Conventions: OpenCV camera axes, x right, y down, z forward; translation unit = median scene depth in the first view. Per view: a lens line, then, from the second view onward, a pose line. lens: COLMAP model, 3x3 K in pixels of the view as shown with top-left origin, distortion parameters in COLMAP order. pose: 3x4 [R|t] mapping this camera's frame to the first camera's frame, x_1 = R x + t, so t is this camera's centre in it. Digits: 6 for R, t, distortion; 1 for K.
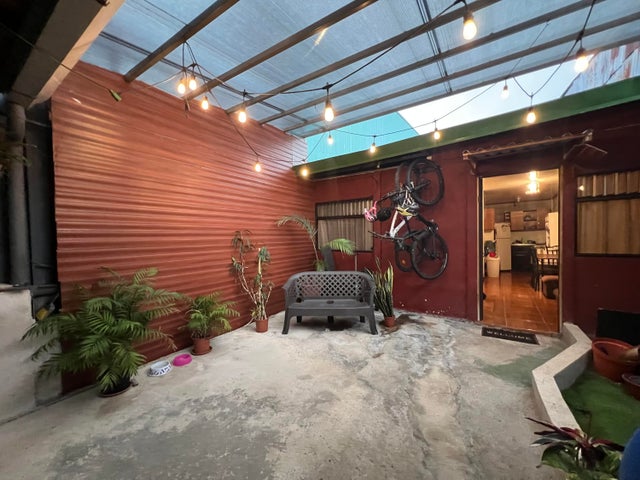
lens RADIAL K [[256.4, 0, 320.6], [0, 256.4, 243.0], [0, 0, 1]] dist [-0.000774, 0.000008]
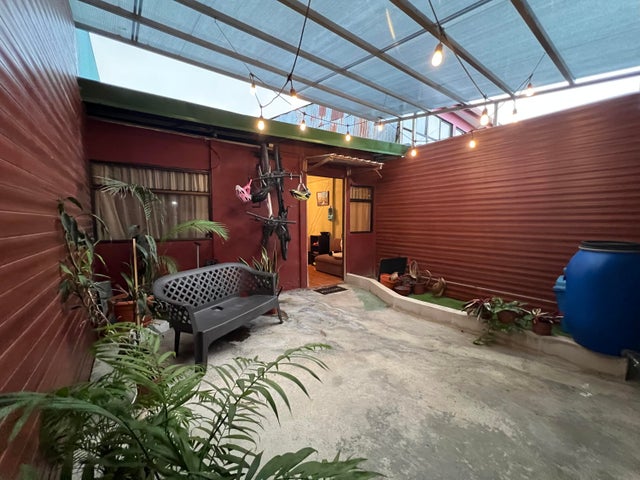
lens RADIAL K [[256.4, 0, 320.6], [0, 256.4, 243.0], [0, 0, 1]] dist [-0.000774, 0.000008]
pose [[0.349901, -0.063961, 0.934600, -0.667532], [0.021061, 0.997951, 0.060411, 0.008134], [-0.936550, -0.001455, 0.350532, 0.589521]]
